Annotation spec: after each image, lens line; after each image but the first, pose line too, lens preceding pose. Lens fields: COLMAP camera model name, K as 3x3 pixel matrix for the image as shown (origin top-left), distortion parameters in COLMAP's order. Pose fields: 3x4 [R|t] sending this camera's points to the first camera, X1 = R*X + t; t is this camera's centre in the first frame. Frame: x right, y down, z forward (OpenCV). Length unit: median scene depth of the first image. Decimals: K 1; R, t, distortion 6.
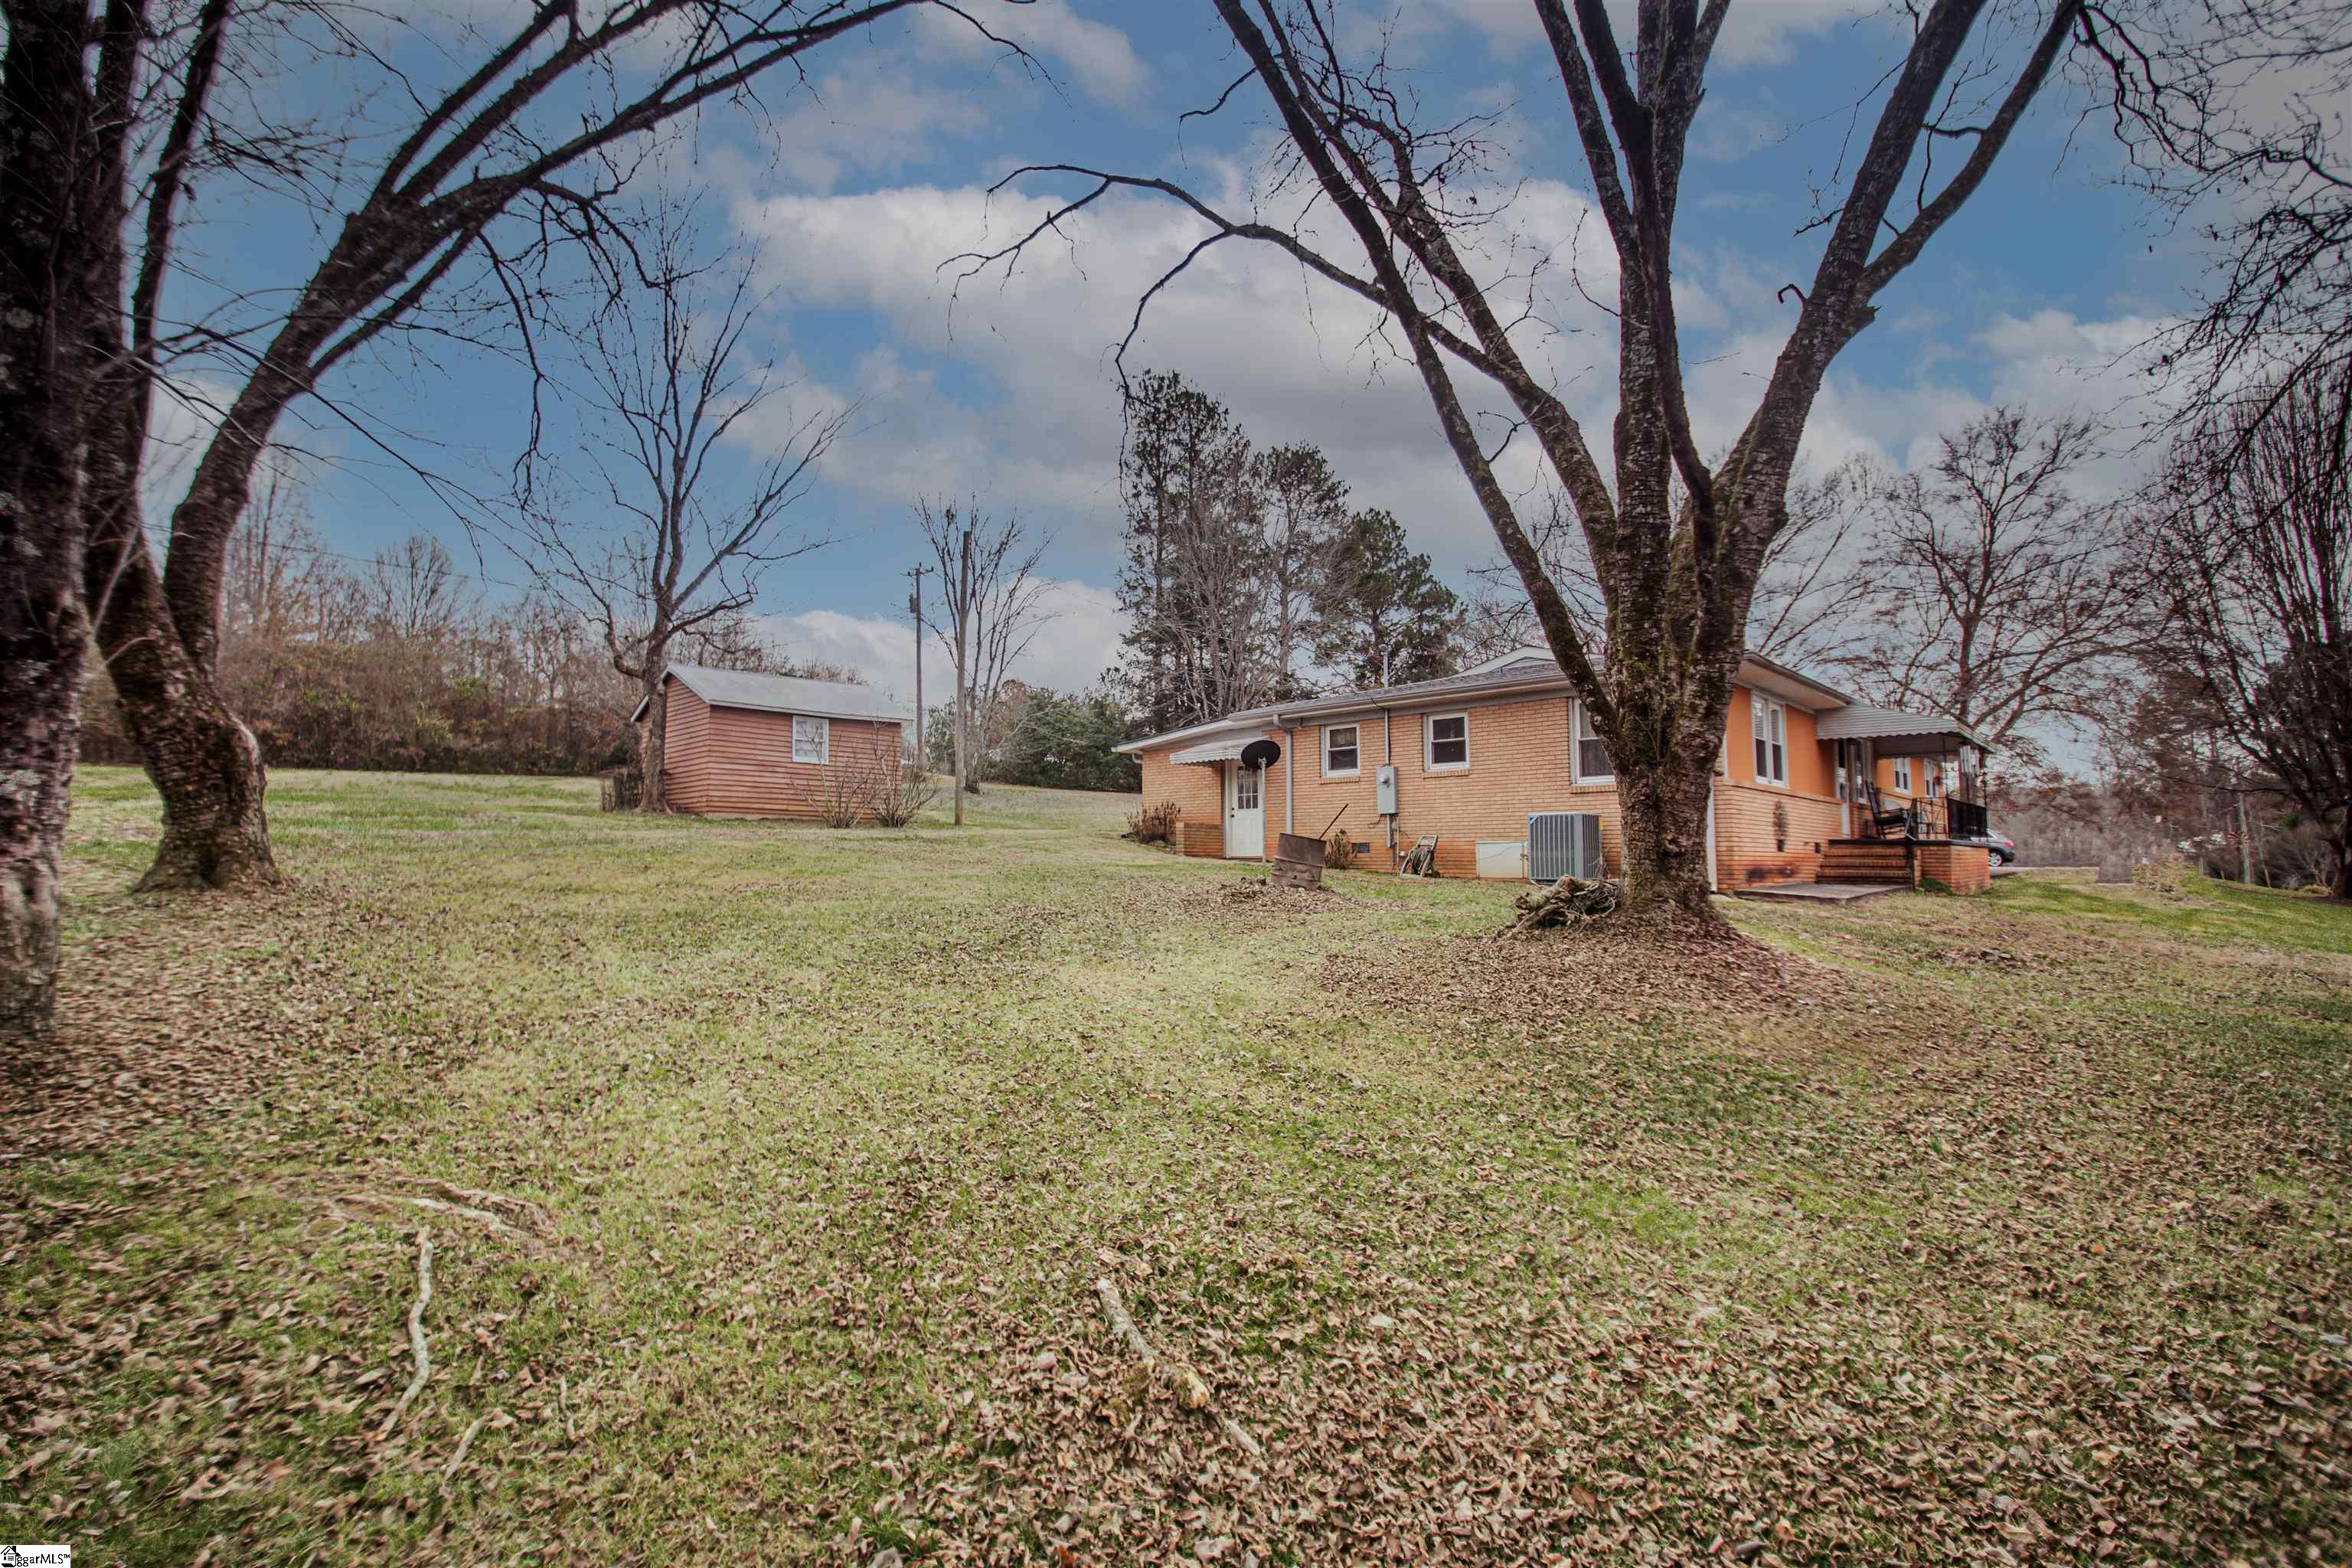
lens RADIAL K [[1085.1, 0, 1173.9], [0, 1085.1, 788.7], [0, 0, 1]] dist [0.000397, 0.000005]
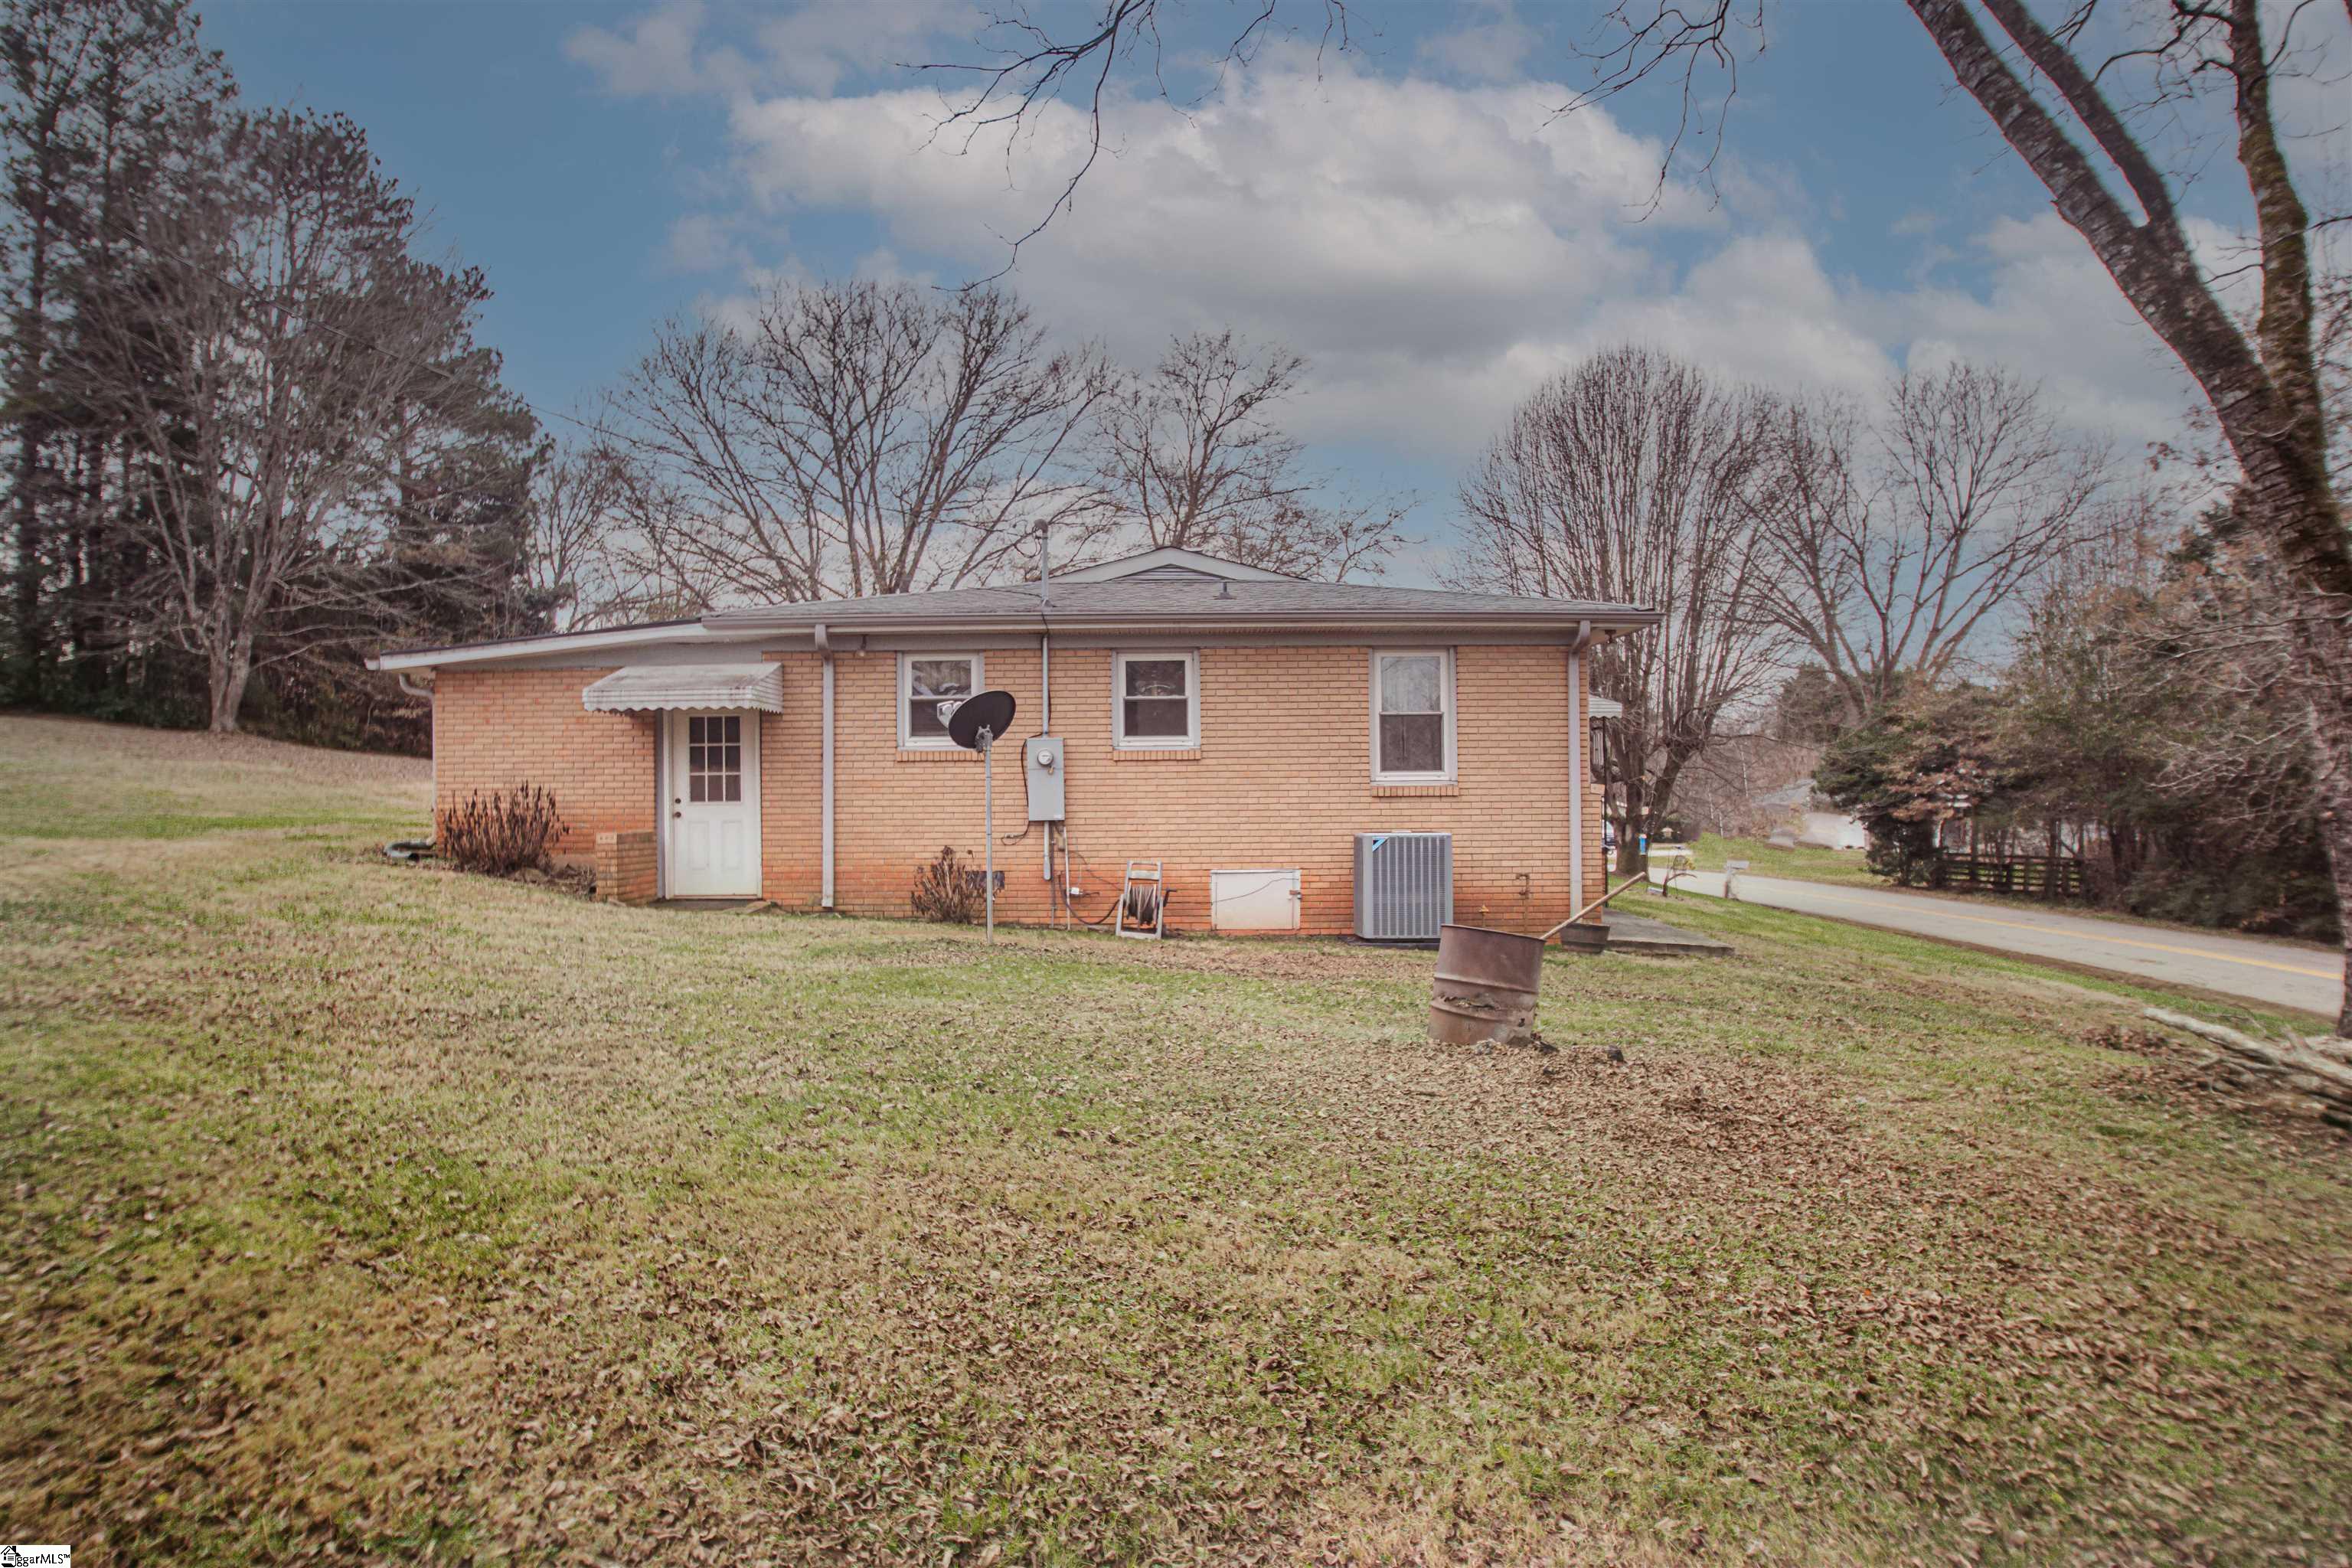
lens RADIAL K [[1462.6, 0, 1176.7], [0, 1462.6, 782.9], [0, 0, 1]] dist [-0.004366, -0.001551]
pose [[0.751883, 0.005479, 0.659274, -0.222496], [-0.039134, 0.998573, 0.036333, -0.023827], [-0.658134, -0.053118, 0.751025, 0.336761]]
